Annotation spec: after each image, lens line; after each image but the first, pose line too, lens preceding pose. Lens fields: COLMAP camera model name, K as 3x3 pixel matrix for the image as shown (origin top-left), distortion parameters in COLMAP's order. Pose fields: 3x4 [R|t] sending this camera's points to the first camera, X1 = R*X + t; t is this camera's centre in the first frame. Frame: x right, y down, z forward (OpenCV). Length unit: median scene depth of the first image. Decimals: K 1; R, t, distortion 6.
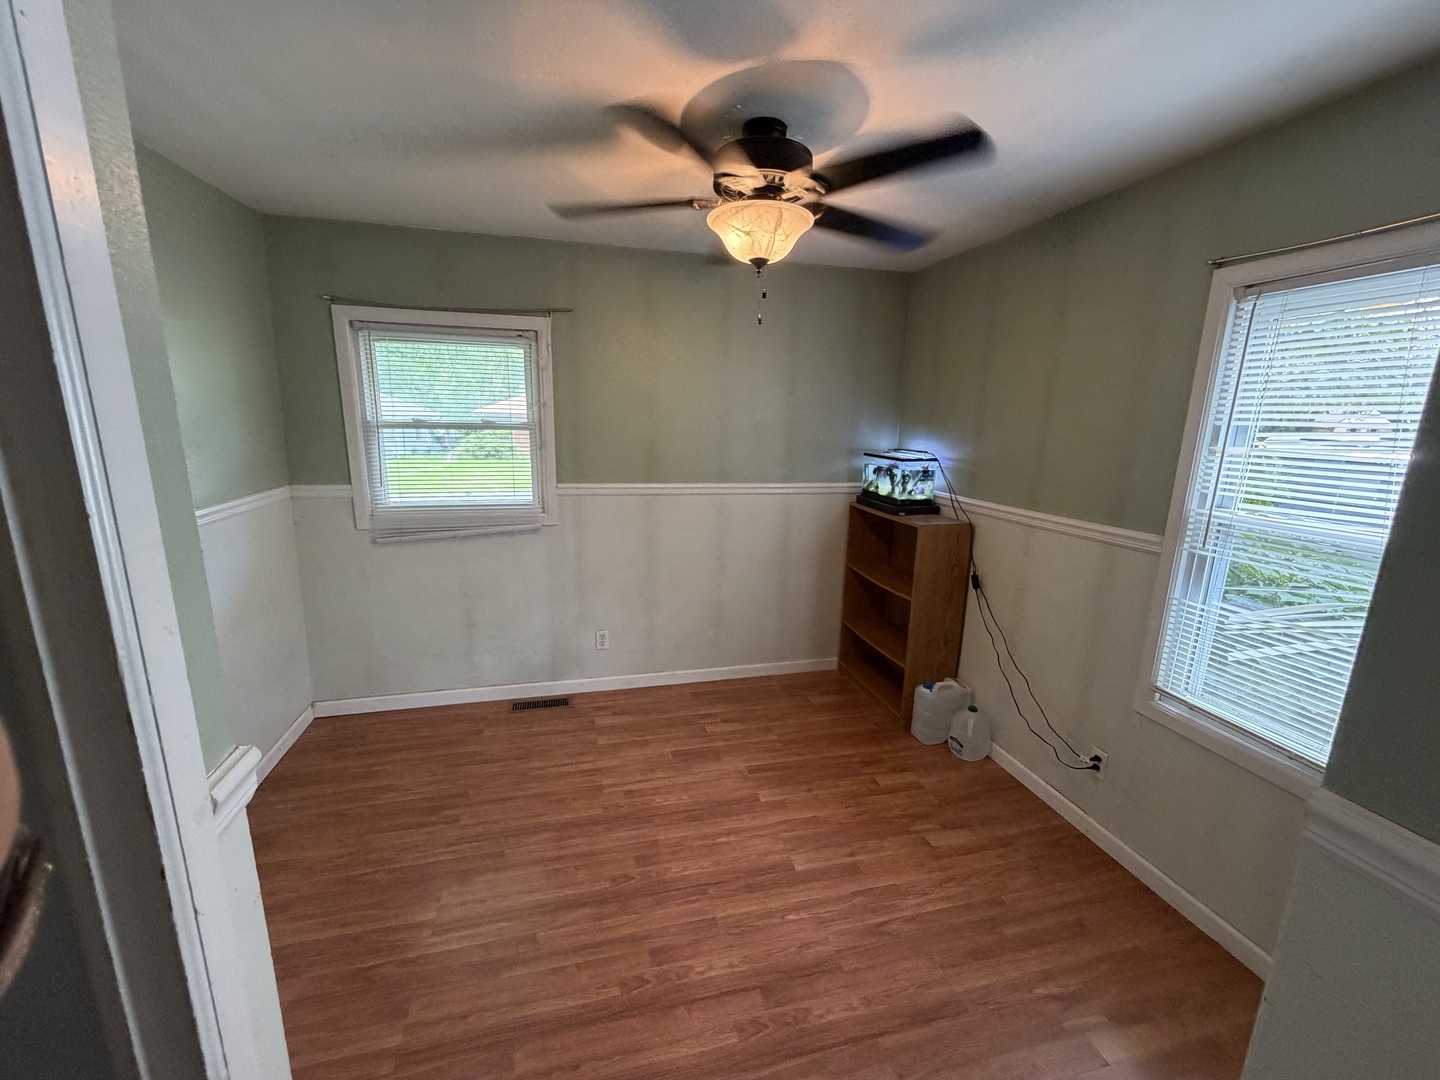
lens RADIAL K [[576.2, 0, 716.7], [0, 576.2, 540.7], [0, 0, 1]] dist [-0.000603, 0.000151]
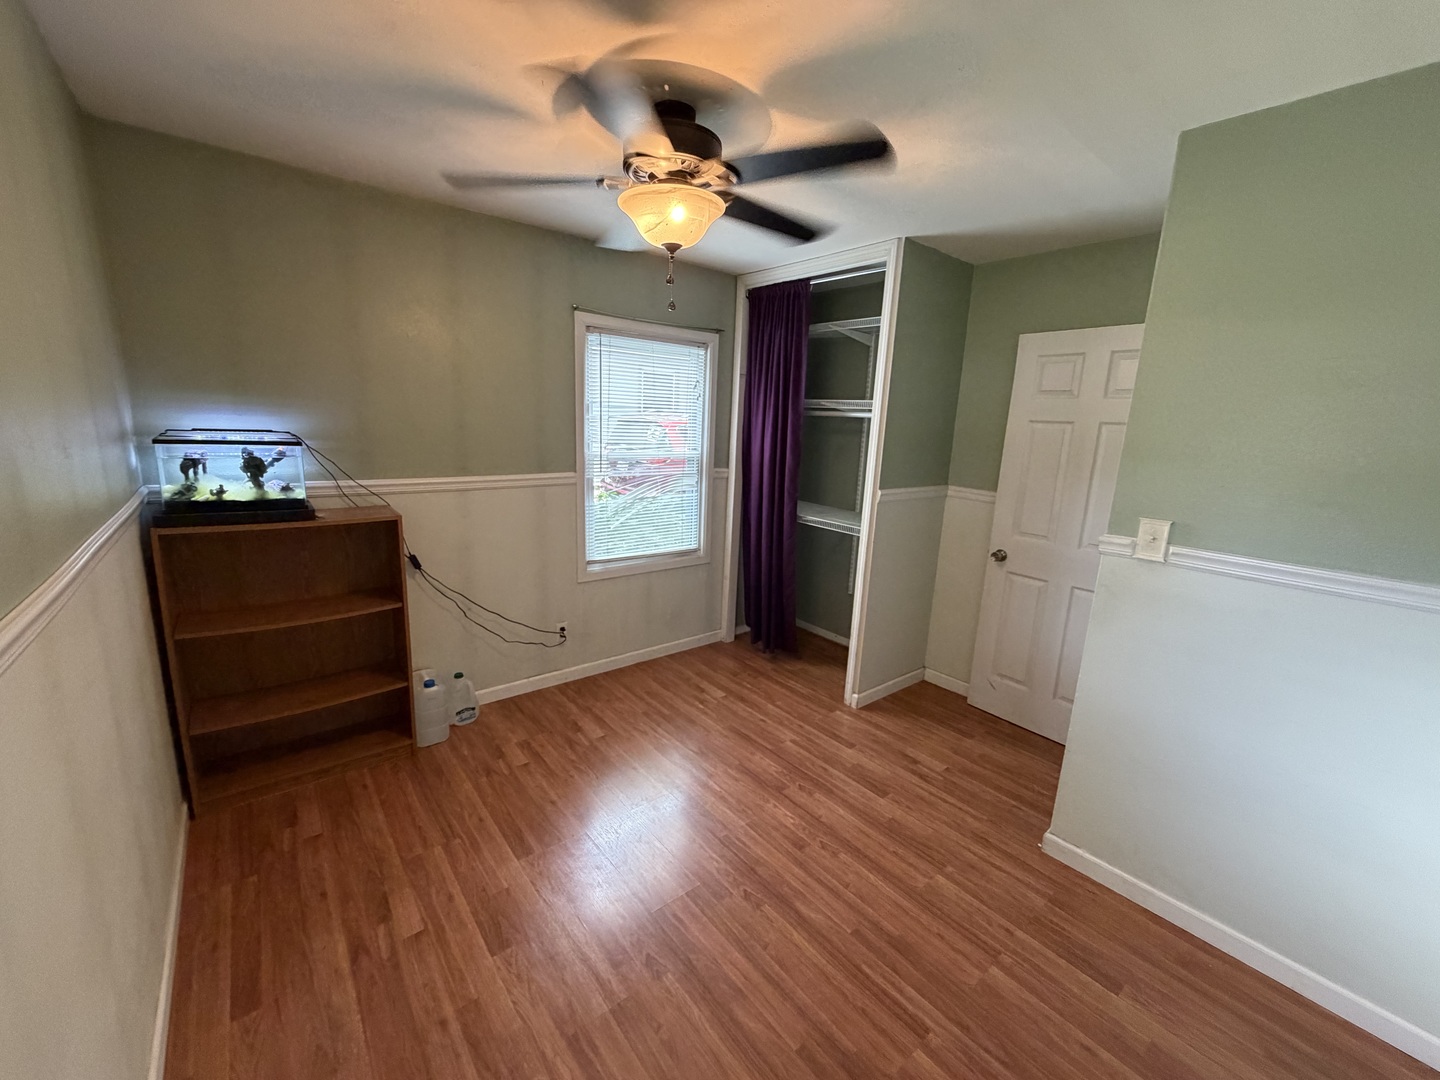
lens RADIAL K [[576.2, 0, 716.7], [0, 576.2, 540.7], [0, 0, 1]] dist [-0.000603, 0.000151]
pose [[-0.419472, -0.228958, 0.878420, -0.684153], [0.140809, 0.939546, 0.312131, -0.219487], [-0.896781, 0.254620, -0.361874, 1.019132]]
